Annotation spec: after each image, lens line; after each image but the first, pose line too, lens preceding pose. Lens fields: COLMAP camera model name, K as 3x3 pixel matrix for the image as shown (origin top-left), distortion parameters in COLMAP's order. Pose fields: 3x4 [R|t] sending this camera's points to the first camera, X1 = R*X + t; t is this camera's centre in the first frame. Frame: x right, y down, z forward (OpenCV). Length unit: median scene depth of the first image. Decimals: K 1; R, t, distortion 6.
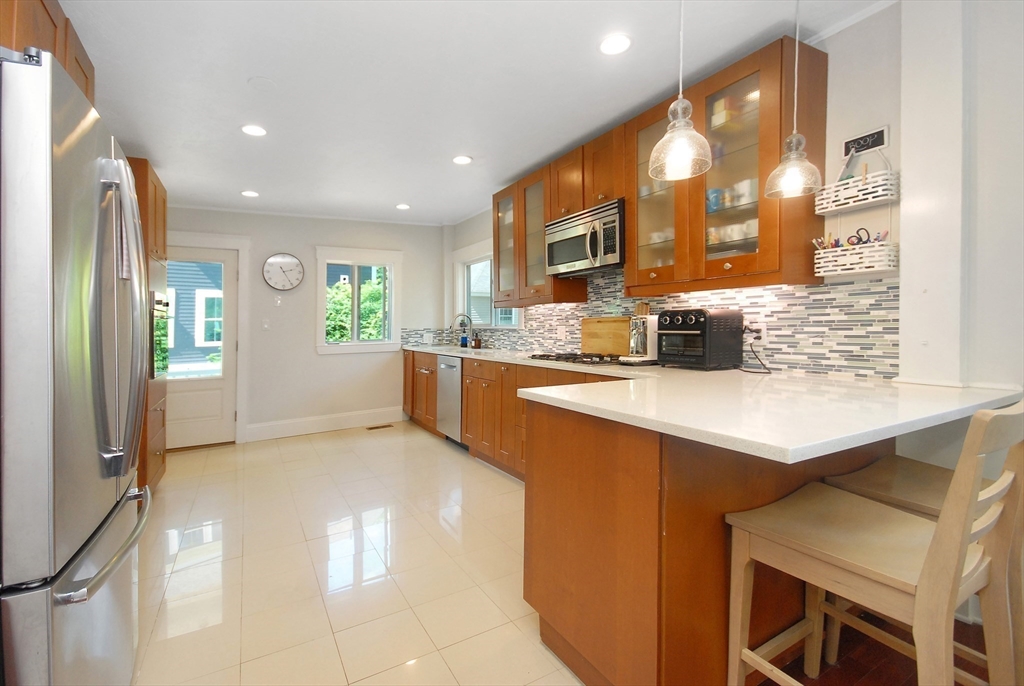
lens RADIAL K [[456.8, 0, 509.9], [0, 456.8, 299.9], [0, 0, 1]] dist [-0.000414, -0.000157]
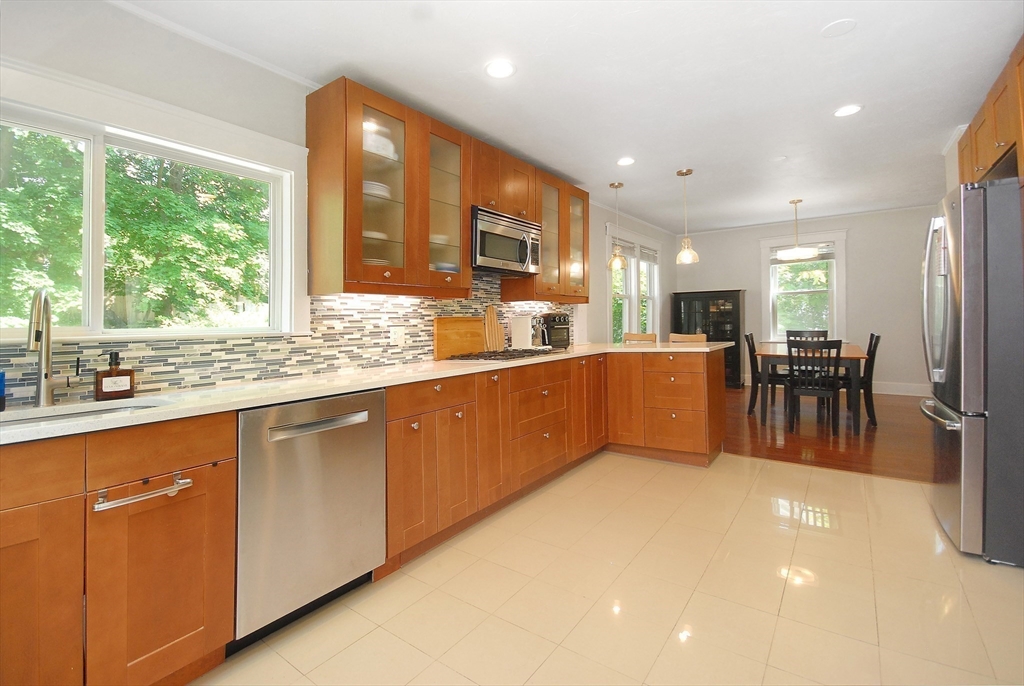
lens RADIAL K [[468.0, 0, 509.5], [0, 468.0, 328.4], [0, 0, 1]] dist [-0.013425, -0.000351]
pose [[-0.399799, 0.015400, 0.916473, -0.701042], [-0.020020, 0.999474, -0.025529, 0.079891], [-0.916384, -0.028554, -0.399281, 1.207798]]
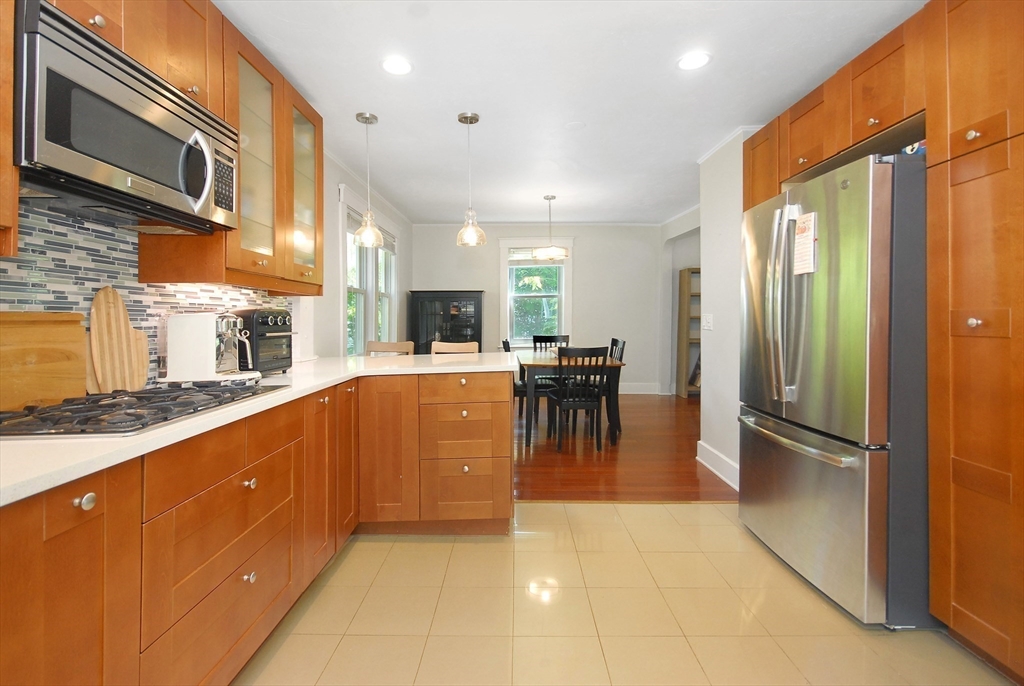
lens RADIAL K [[468.0, 0, 509.5], [0, 468.0, 328.4], [0, 0, 1]] dist [-0.013425, -0.000351]
pose [[-0.855057, 0.017719, 0.518231, -0.318616], [-0.001962, 0.999298, -0.037405, 0.060114], [-0.518530, -0.033001, -0.854423, 1.021638]]
